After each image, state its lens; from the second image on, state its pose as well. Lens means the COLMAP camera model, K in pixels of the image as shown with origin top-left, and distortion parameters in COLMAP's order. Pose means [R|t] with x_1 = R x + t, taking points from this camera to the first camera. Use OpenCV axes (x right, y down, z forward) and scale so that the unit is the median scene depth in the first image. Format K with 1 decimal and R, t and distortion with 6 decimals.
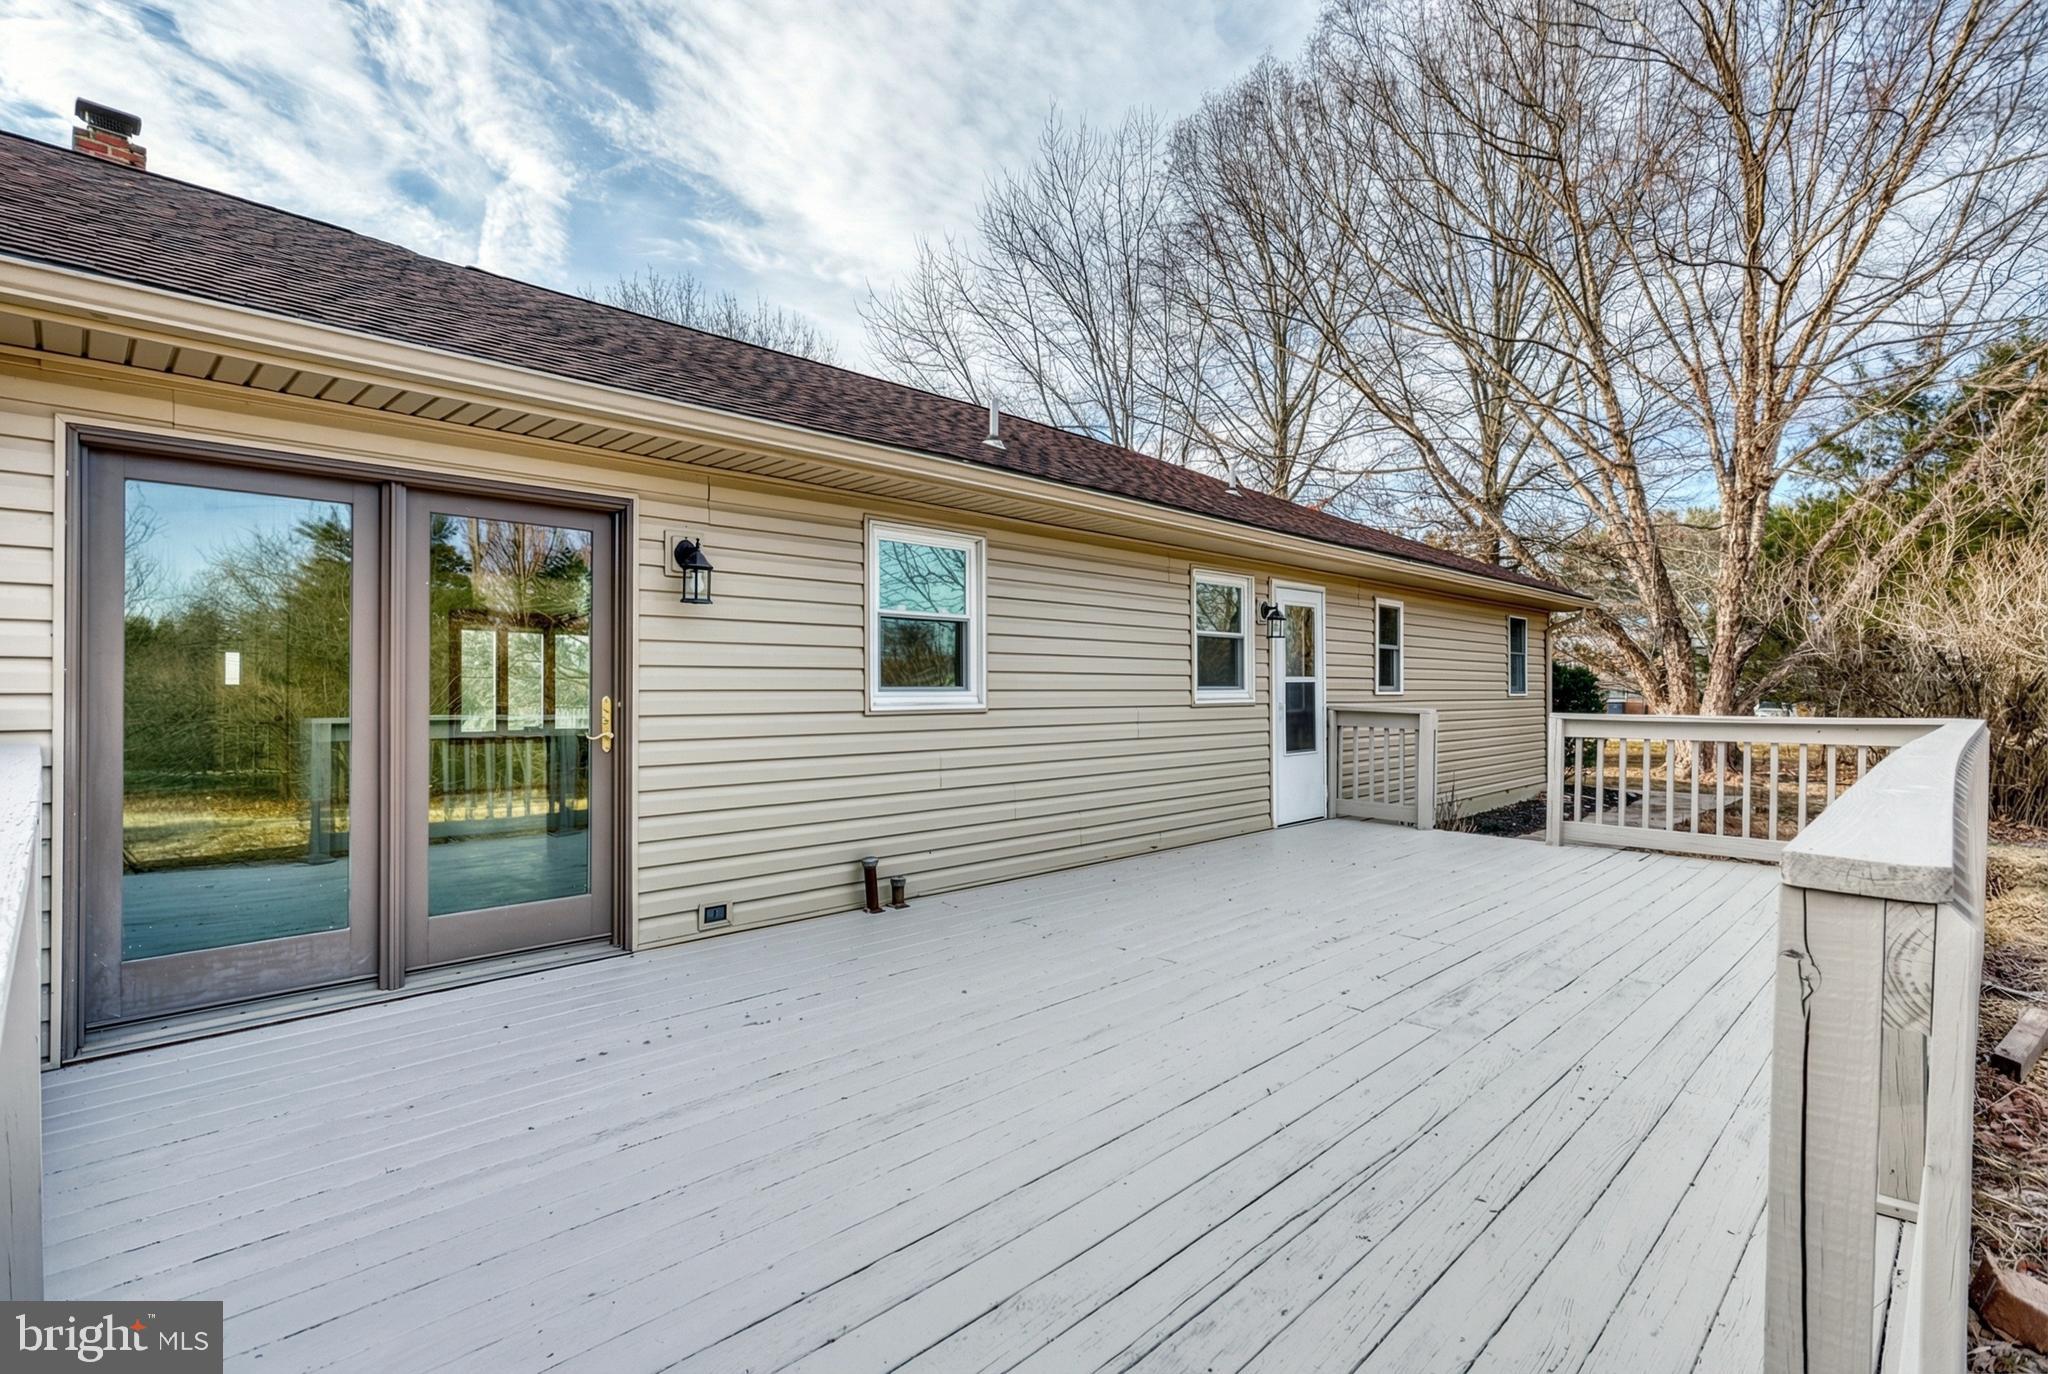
lens RADIAL K [[987.9, 0, 1027.5], [0, 987.9, 681.1], [0, 0, 1]] dist [-0.006172, -0.000320]
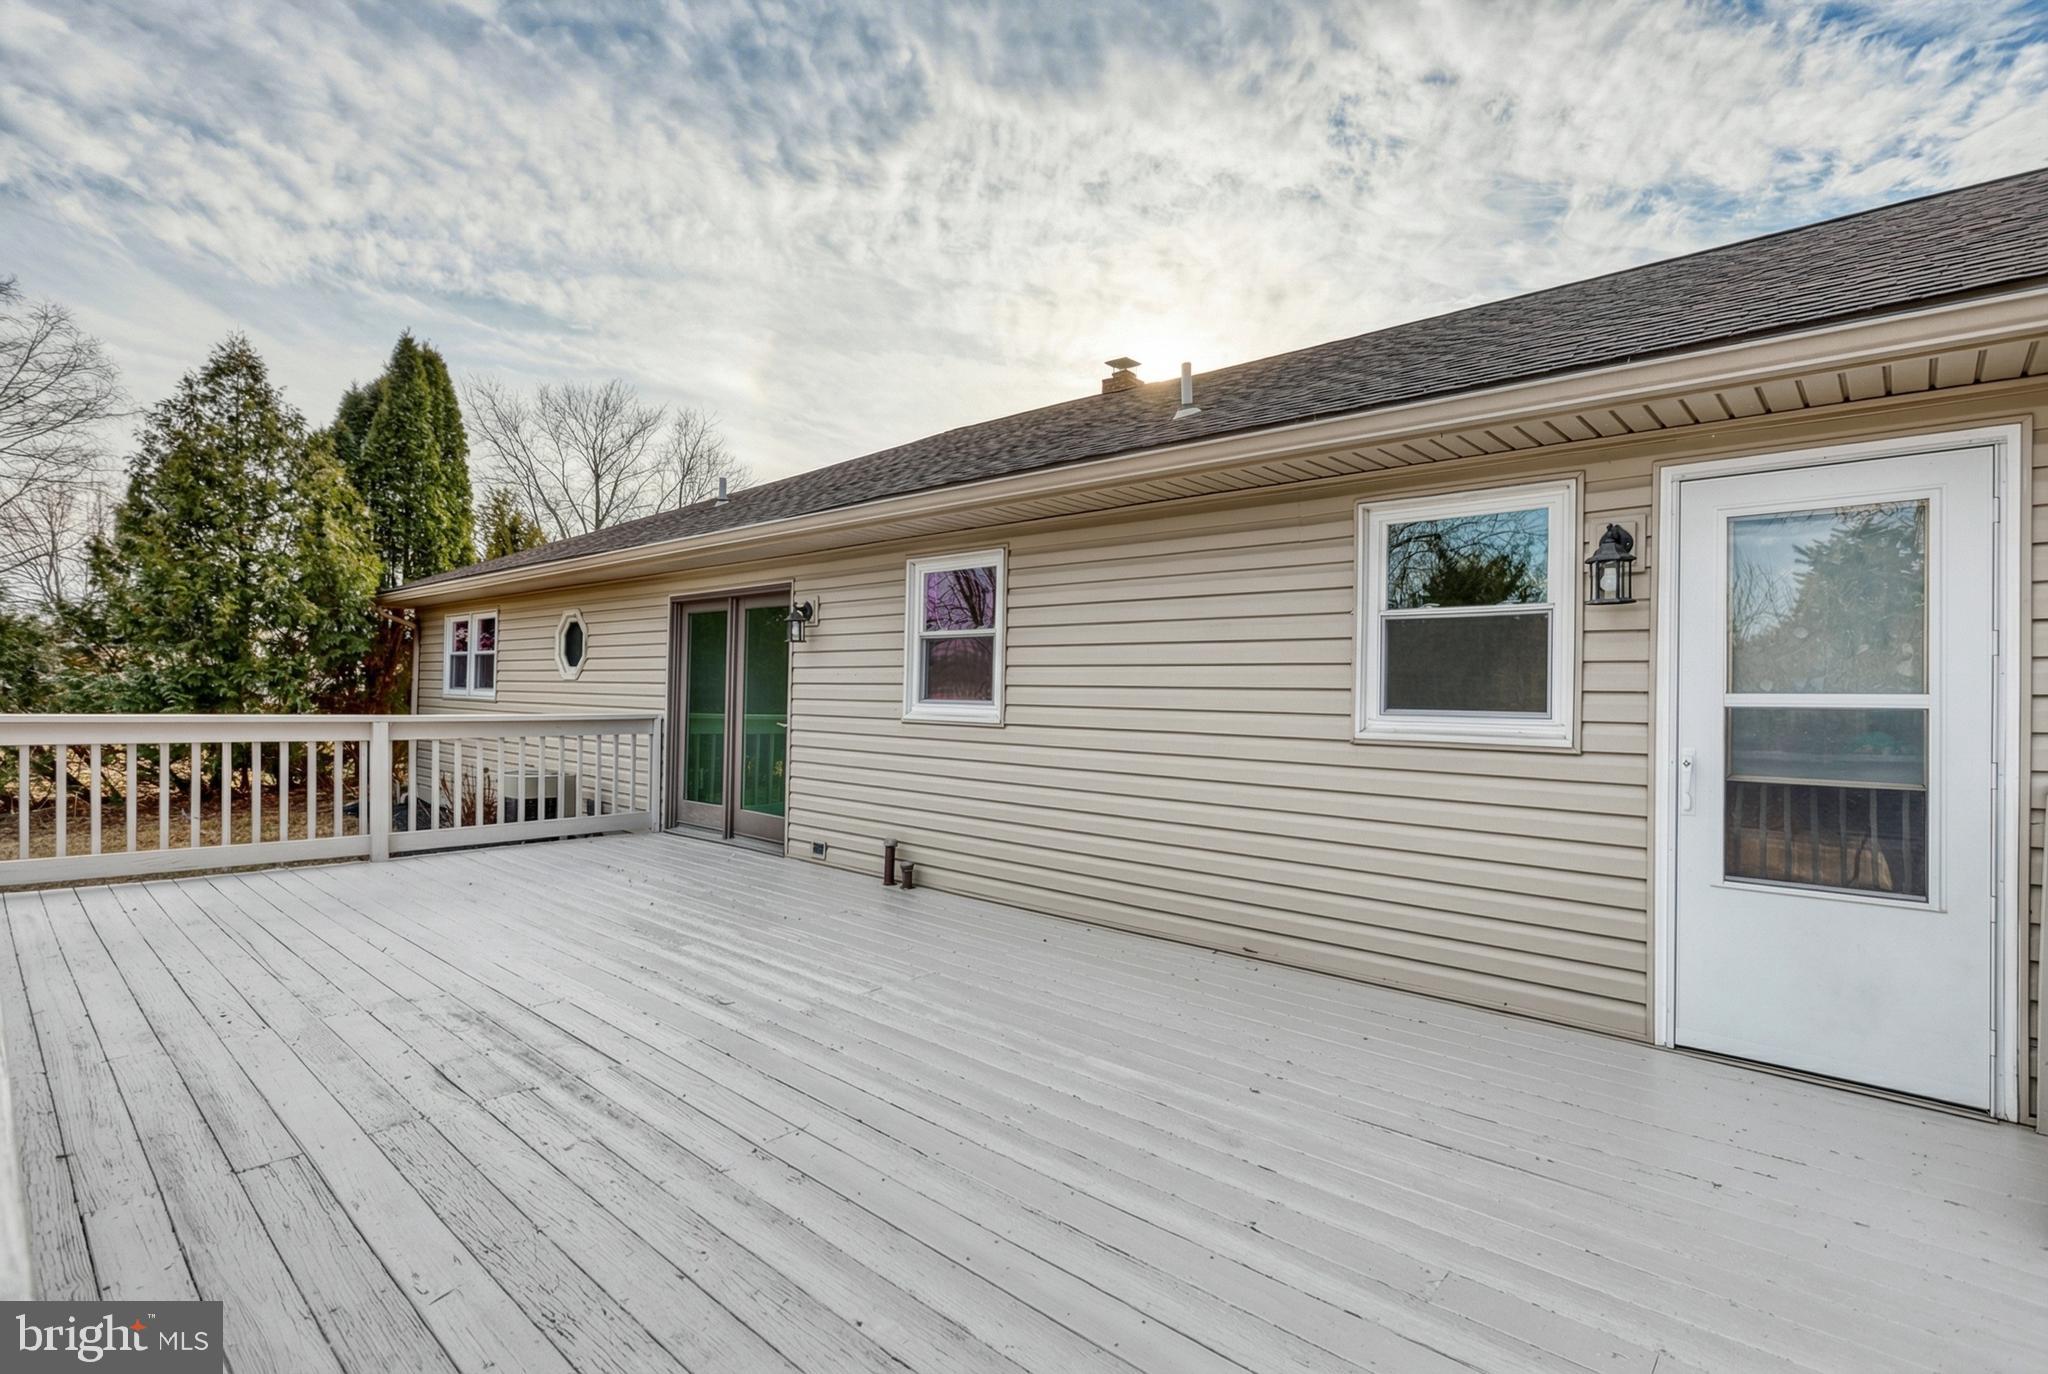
lens RADIAL K [[987.9, 0, 1027.5], [0, 987.9, 681.1], [0, 0, 1]] dist [-0.006172, -0.000320]
pose [[0.036478, -0.008992, -0.999294, 0.922148], [-0.006793, 0.999934, -0.009246, -0.005311], [0.999311, 0.007125, 0.036414, 0.972710]]
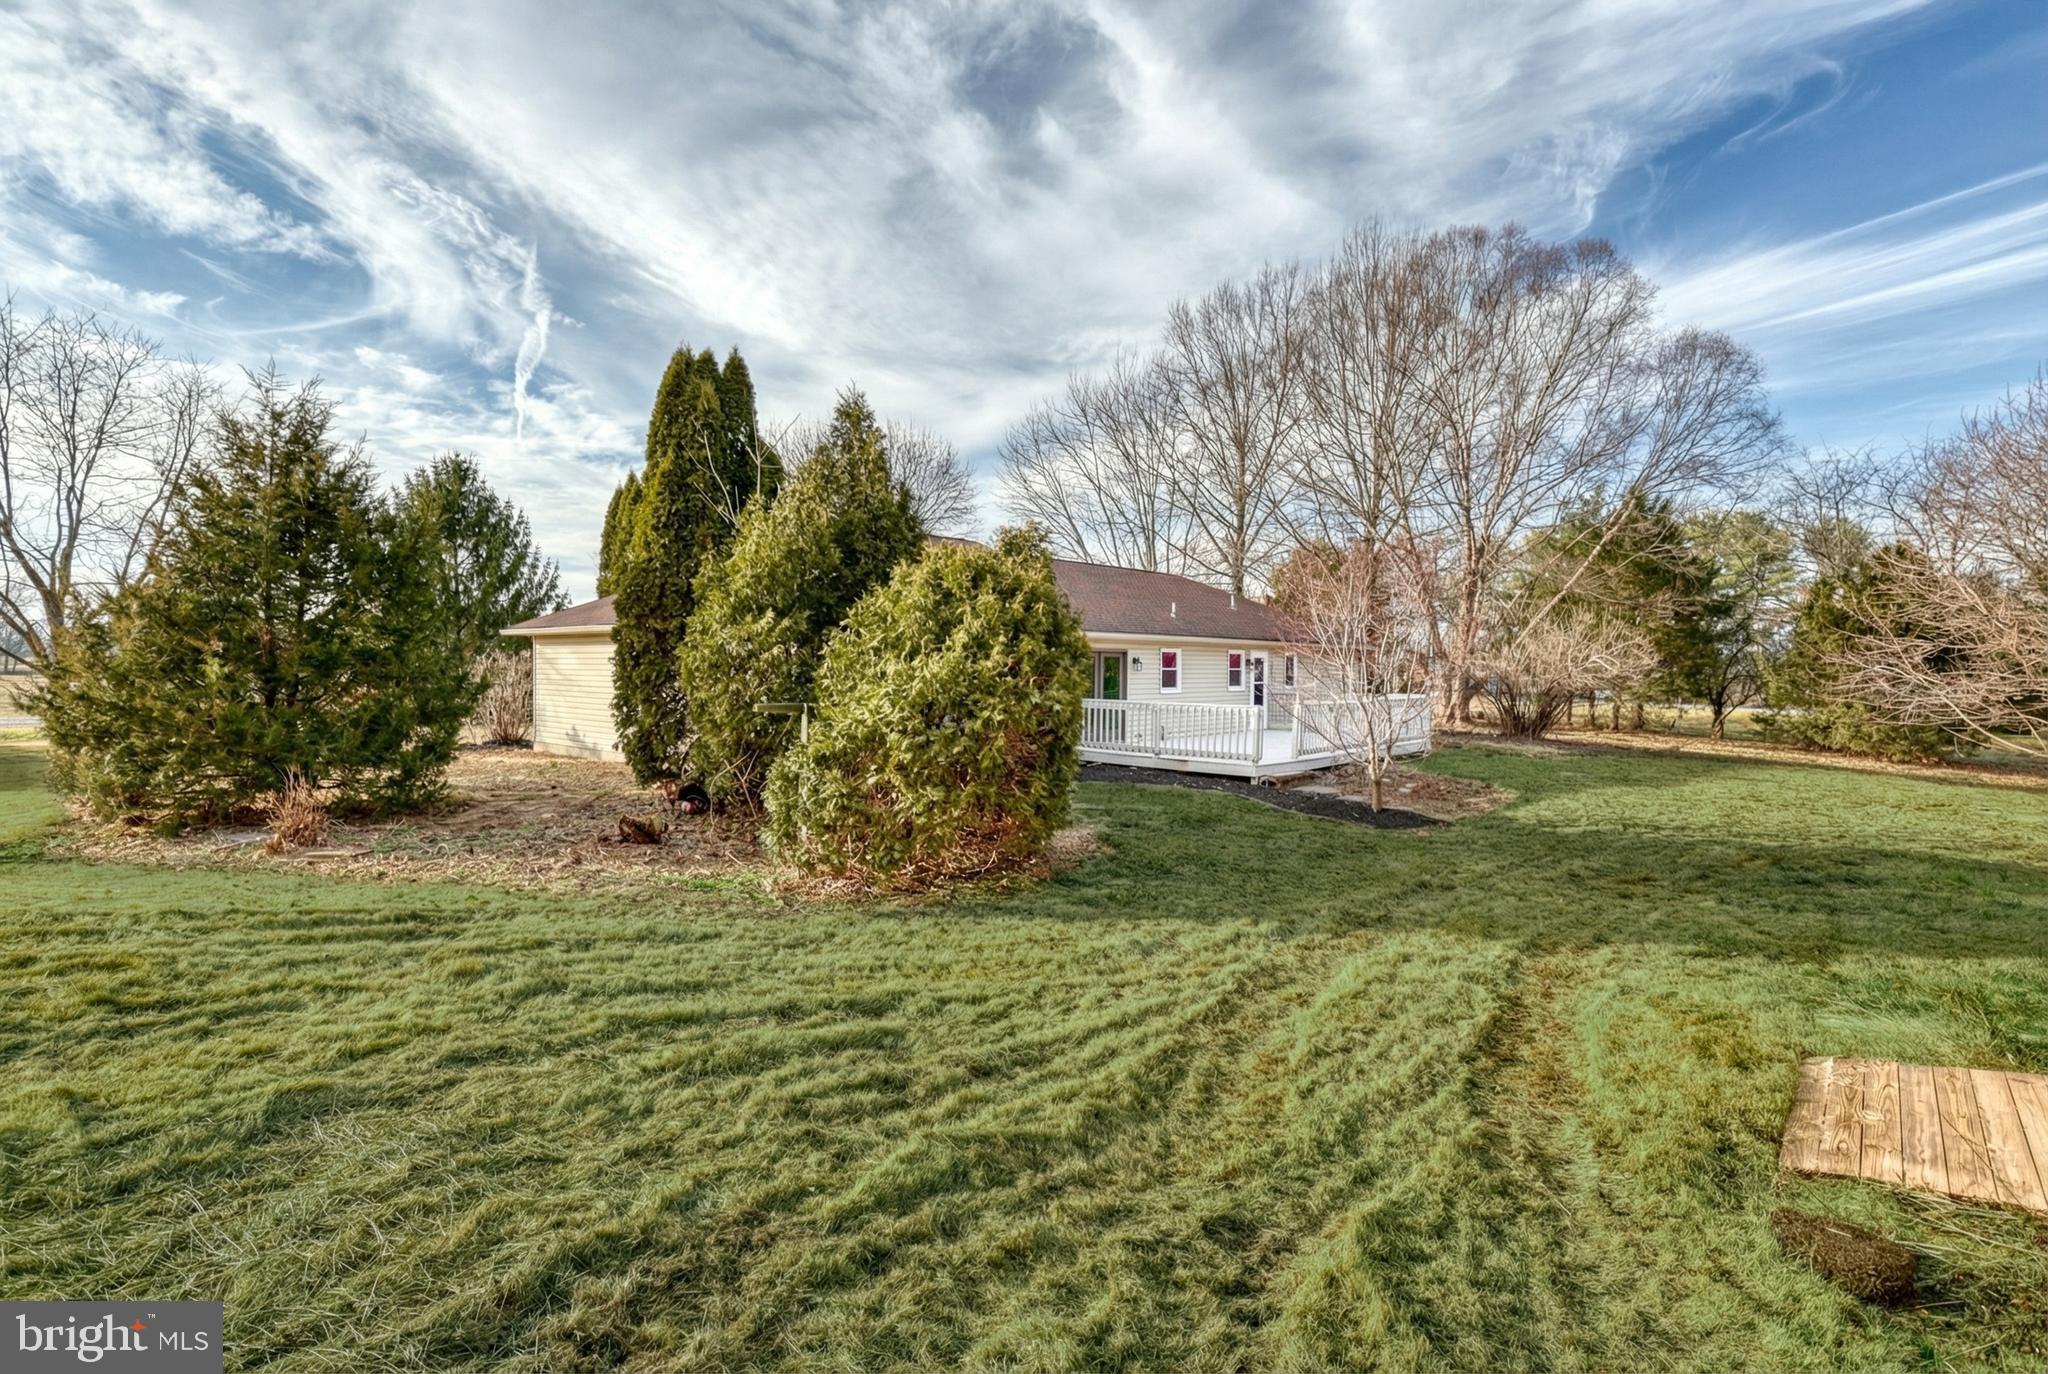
lens RADIAL K [[987.9, 0, 1027.5], [0, 987.9, 681.1], [0, 0, 1]] dist [-0.006172, -0.000320]
pose [[0.998441, 0.007556, 0.055306, -0.868637], [-0.009064, 0.999593, 0.027054, -0.118049], [-0.055079, -0.027513, 0.998103, -2.881028]]
